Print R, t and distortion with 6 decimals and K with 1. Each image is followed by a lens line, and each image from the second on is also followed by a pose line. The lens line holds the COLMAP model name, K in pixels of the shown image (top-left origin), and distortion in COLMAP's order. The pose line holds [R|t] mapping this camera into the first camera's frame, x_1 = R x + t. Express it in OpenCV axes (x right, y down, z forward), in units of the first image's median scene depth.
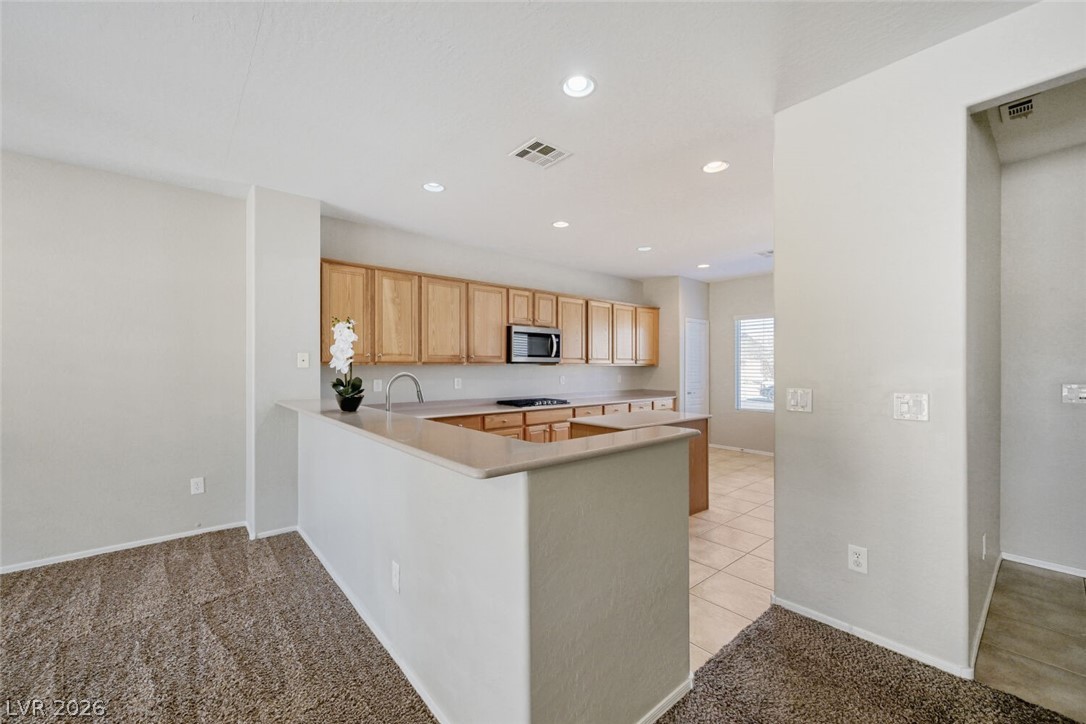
lens RADIAL K [[427.6, 0, 543.0], [0, 427.6, 362.0], [0, 0, 1]] dist [-0.000633, 0.000066]
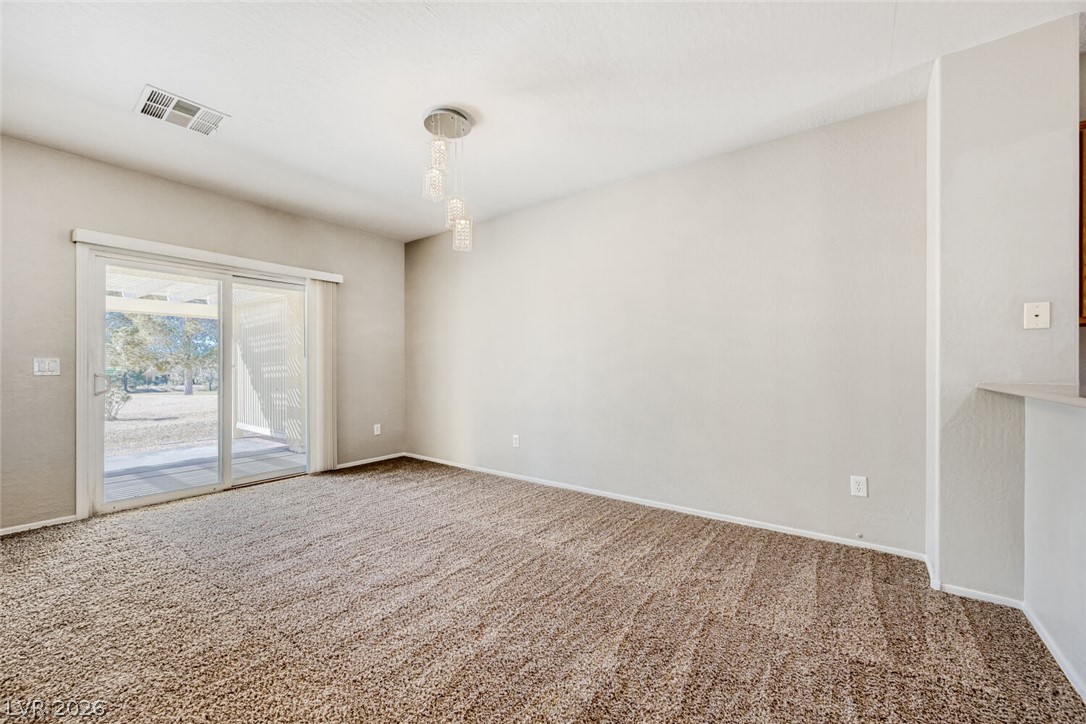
lens RADIAL K [[431.3, 0, 543.7], [0, 431.3, 370.7], [0, 0, 1]] dist [0.000167, -0.000020]
pose [[0.226838, 0.011552, -0.973864, -0.148645], [0.012928, 0.999806, 0.014871, 0.050795], [0.973847, -0.015963, 0.226644, 0.229663]]
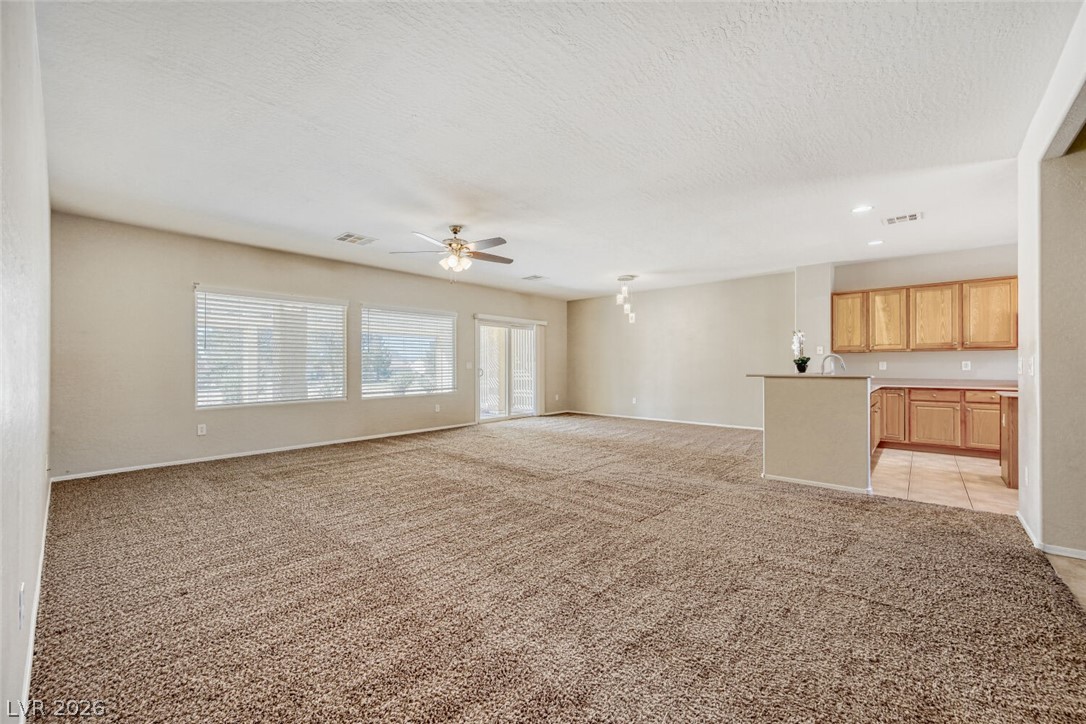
lens RADIAL K [[427.6, 0, 543.0], [0, 427.6, 362.0], [0, 0, 1]] dist [-0.000633, 0.000066]
pose [[0.133664, -0.006082, -0.991008, 1.094234], [0.013768, 0.999896, -0.004280, 0.036764], [0.990931, -0.013072, 0.133733, -0.447615]]
